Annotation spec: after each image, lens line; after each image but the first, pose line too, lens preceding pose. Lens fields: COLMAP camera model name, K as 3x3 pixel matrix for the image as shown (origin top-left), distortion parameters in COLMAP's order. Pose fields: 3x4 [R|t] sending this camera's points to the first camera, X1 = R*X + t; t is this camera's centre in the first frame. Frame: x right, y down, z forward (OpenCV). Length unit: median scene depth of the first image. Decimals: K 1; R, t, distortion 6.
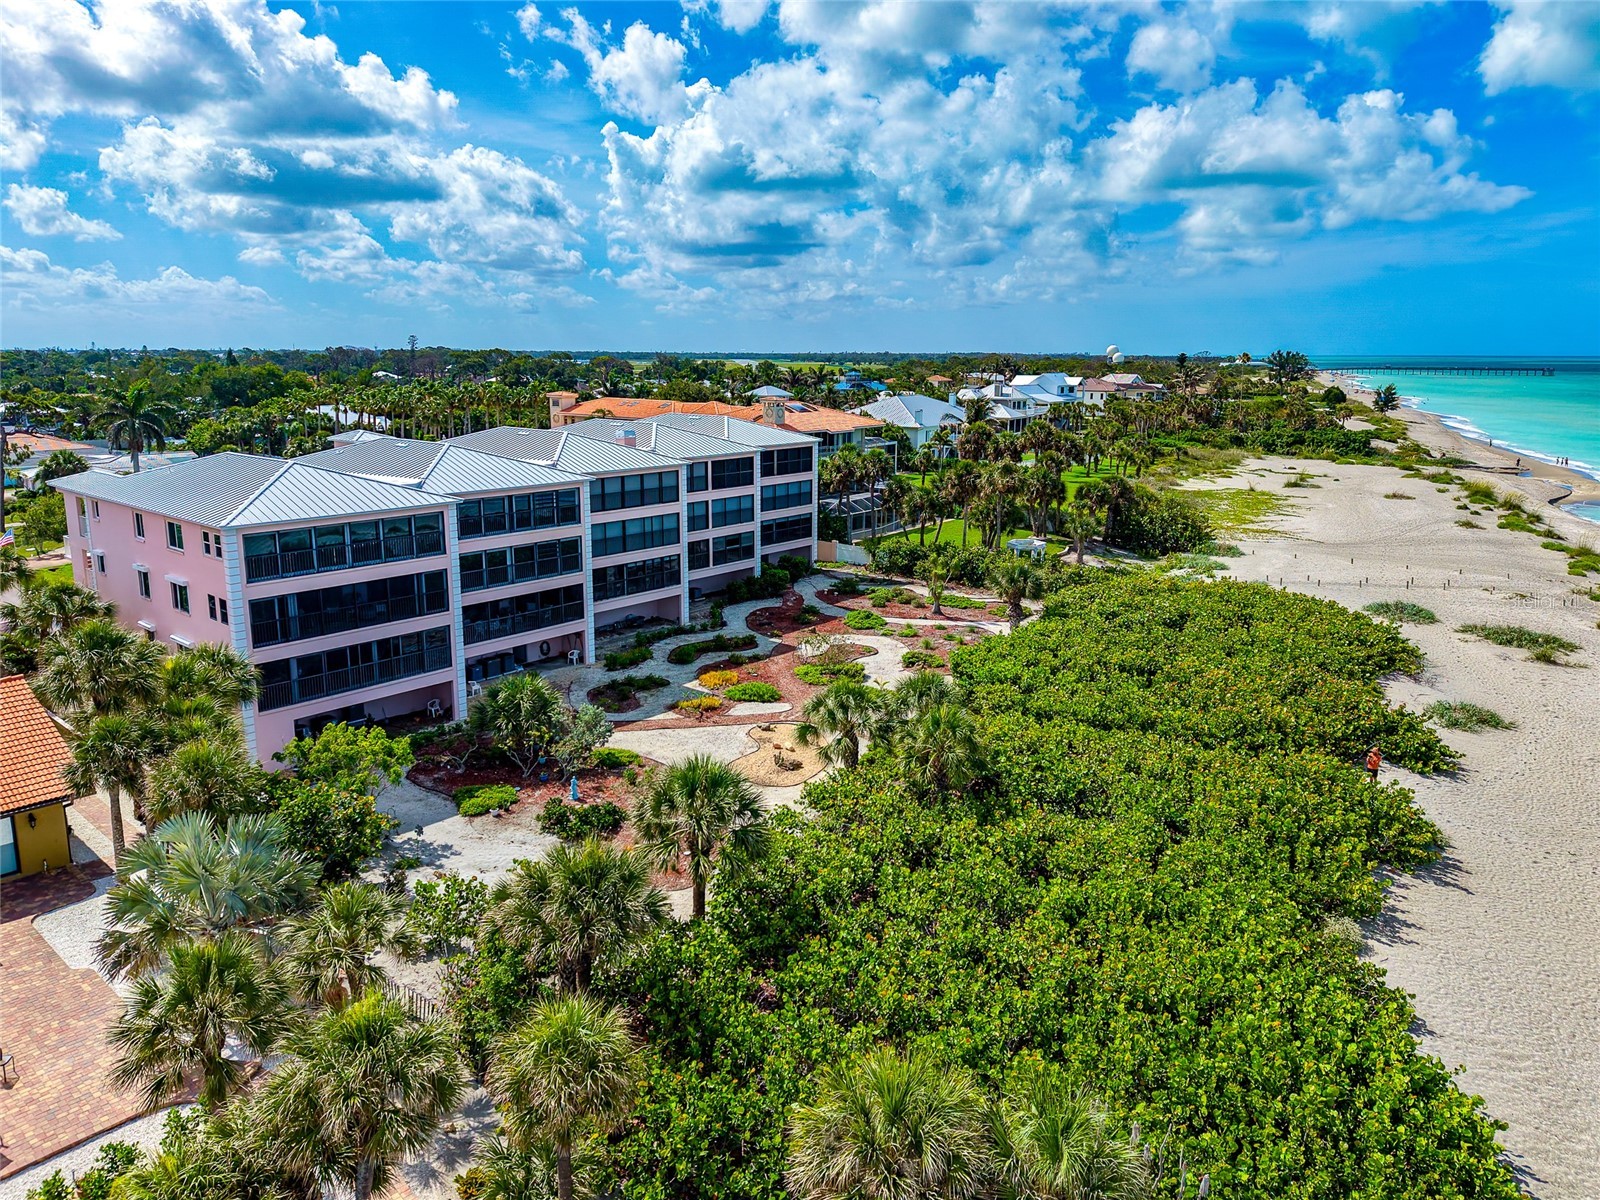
lens RADIAL K [[1072.7, 0, 781.9], [0, 1072.7, 584.8], [0, 0, 1]] dist [0.039130, -0.041821]
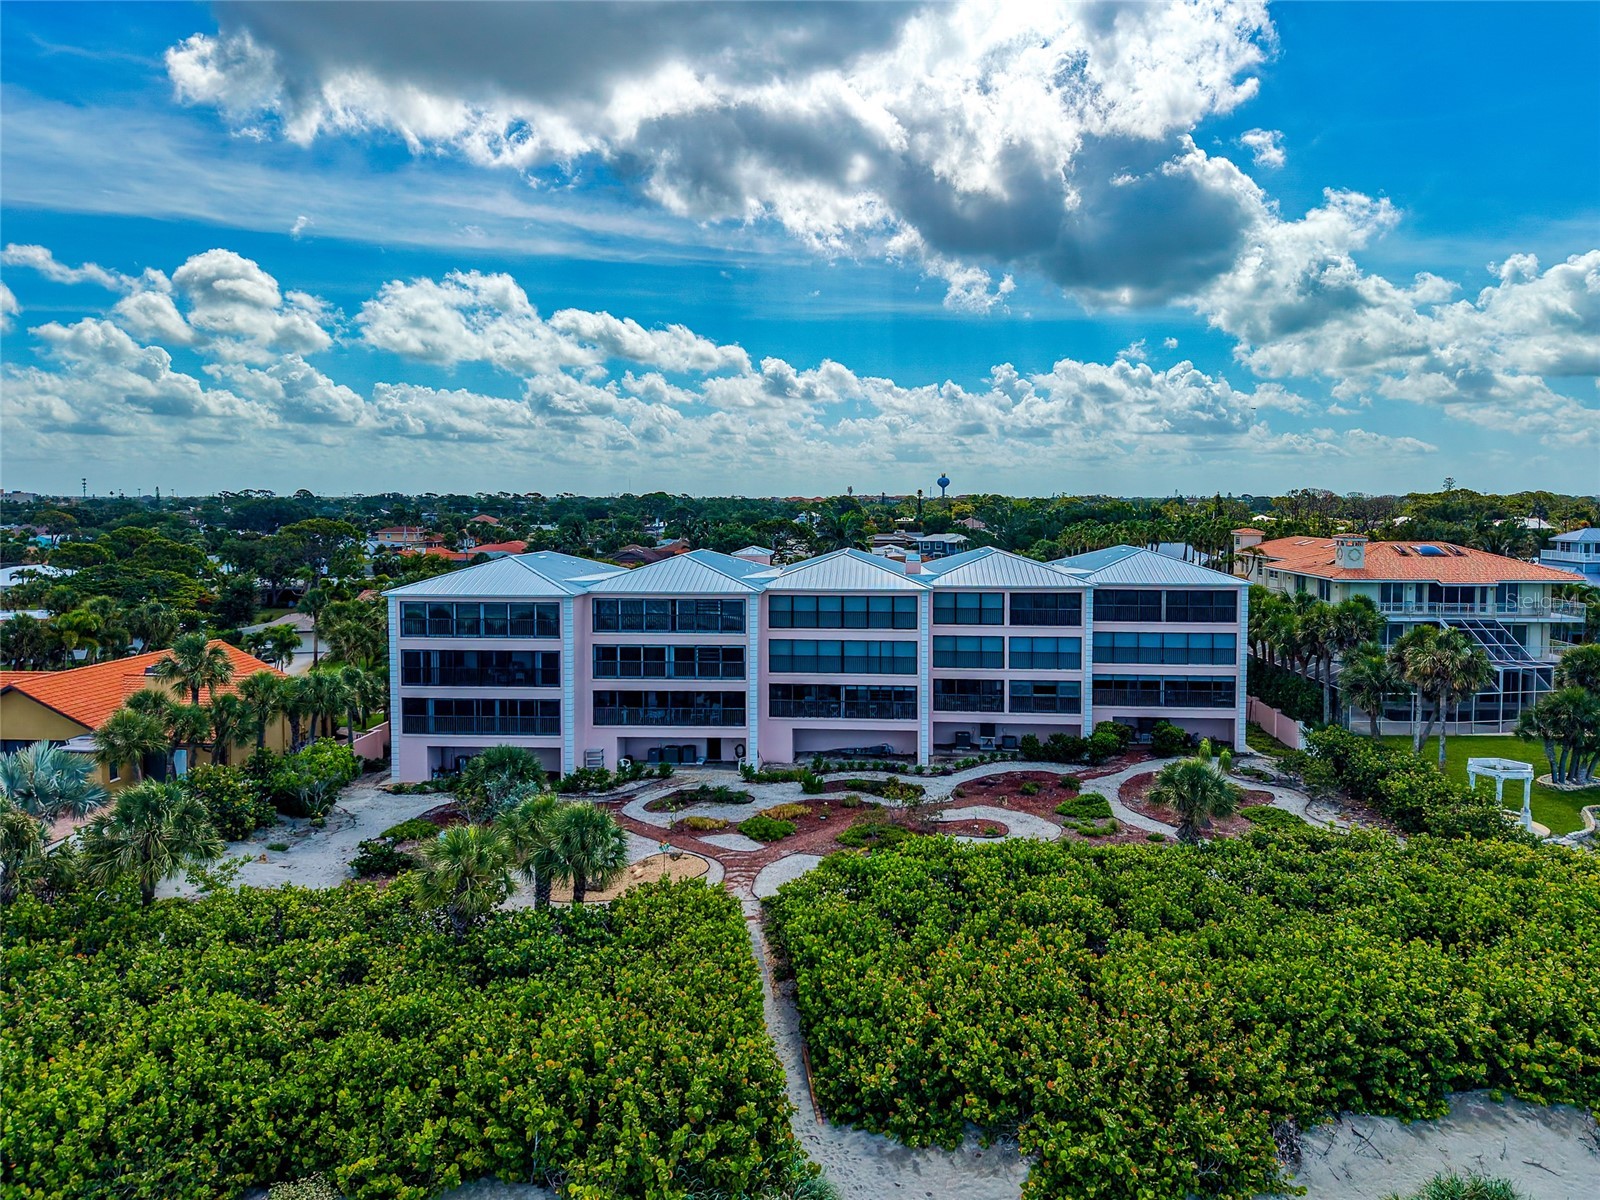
lens RADIAL K [[1072.7, 0, 816.4], [0, 1072.7, 604.2], [0, 0, 1]] dist [0.039130, -0.041821]
pose [[0.602984, 0.069135, -0.794752, 0.657793], [-0.165142, 0.985476, -0.039568, -0.054075], [0.780473, 0.155105, 0.605643, 0.412984]]
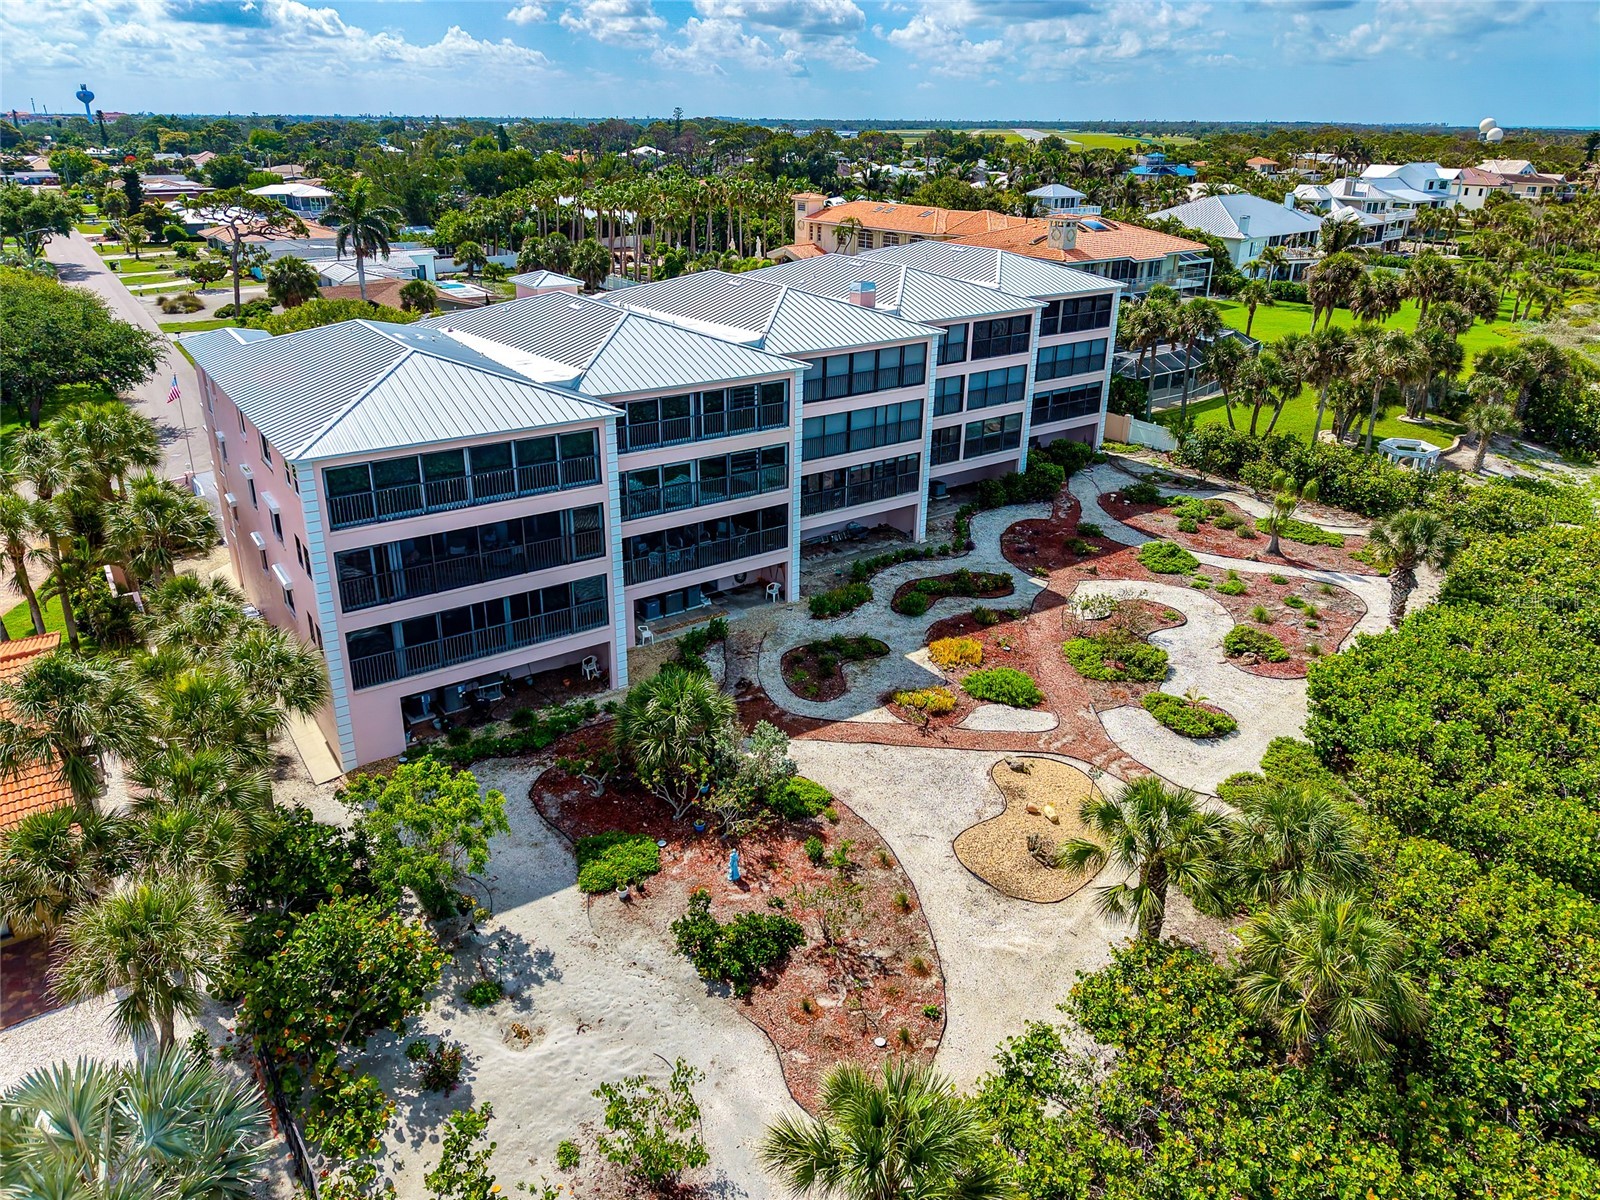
lens RADIAL K [[1072.7, 0, 763.5], [0, 1072.7, 564.7], [0, 0, 1]] dist [0.039130, -0.041821]
pose [[0.967628, 0.098093, -0.232538, -0.020467], [-0.055319, 0.981405, 0.183802, -0.095995], [0.246244, -0.164988, 0.955062, 0.256033]]
